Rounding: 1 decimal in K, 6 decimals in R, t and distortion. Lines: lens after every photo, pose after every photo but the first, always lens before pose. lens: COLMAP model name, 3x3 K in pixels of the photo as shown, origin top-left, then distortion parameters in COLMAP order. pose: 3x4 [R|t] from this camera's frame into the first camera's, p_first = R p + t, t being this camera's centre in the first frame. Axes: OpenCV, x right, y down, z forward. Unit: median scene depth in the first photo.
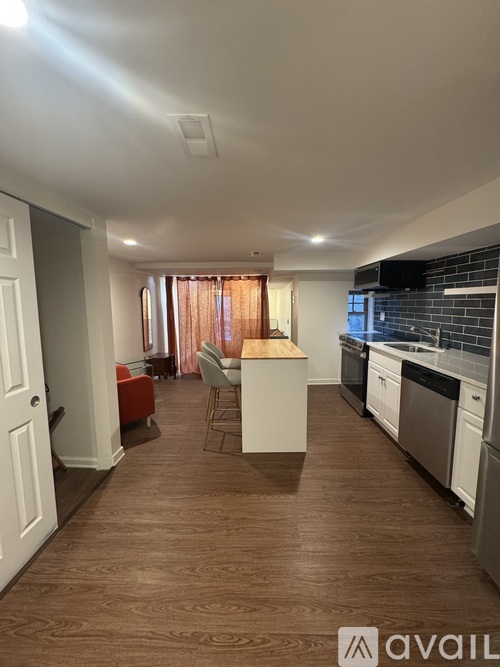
lens RADIAL K [[401.1, 0, 250.0], [0, 401.1, 333.5], [0, 0, 1]] dist [-0.004057, -0.000980]
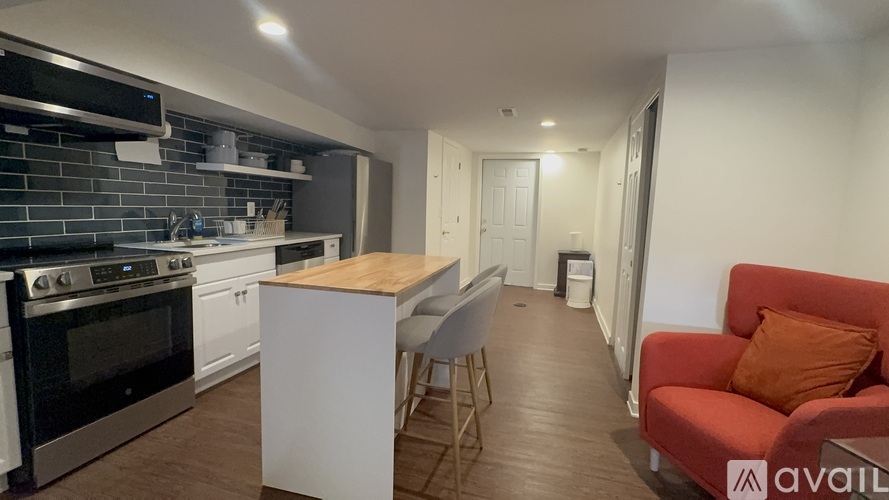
lens RADIAL K [[446.9, 0, 444.5], [0, 446.9, 250.0], [0, 0, 1]] dist [0.000375, 0.000055]
pose [[-0.978915, -0.035018, 0.201246, -0.143627], [0.002099, 0.983420, 0.181333, -0.090293], [-0.204259, 0.177932, -0.962610, 1.661326]]
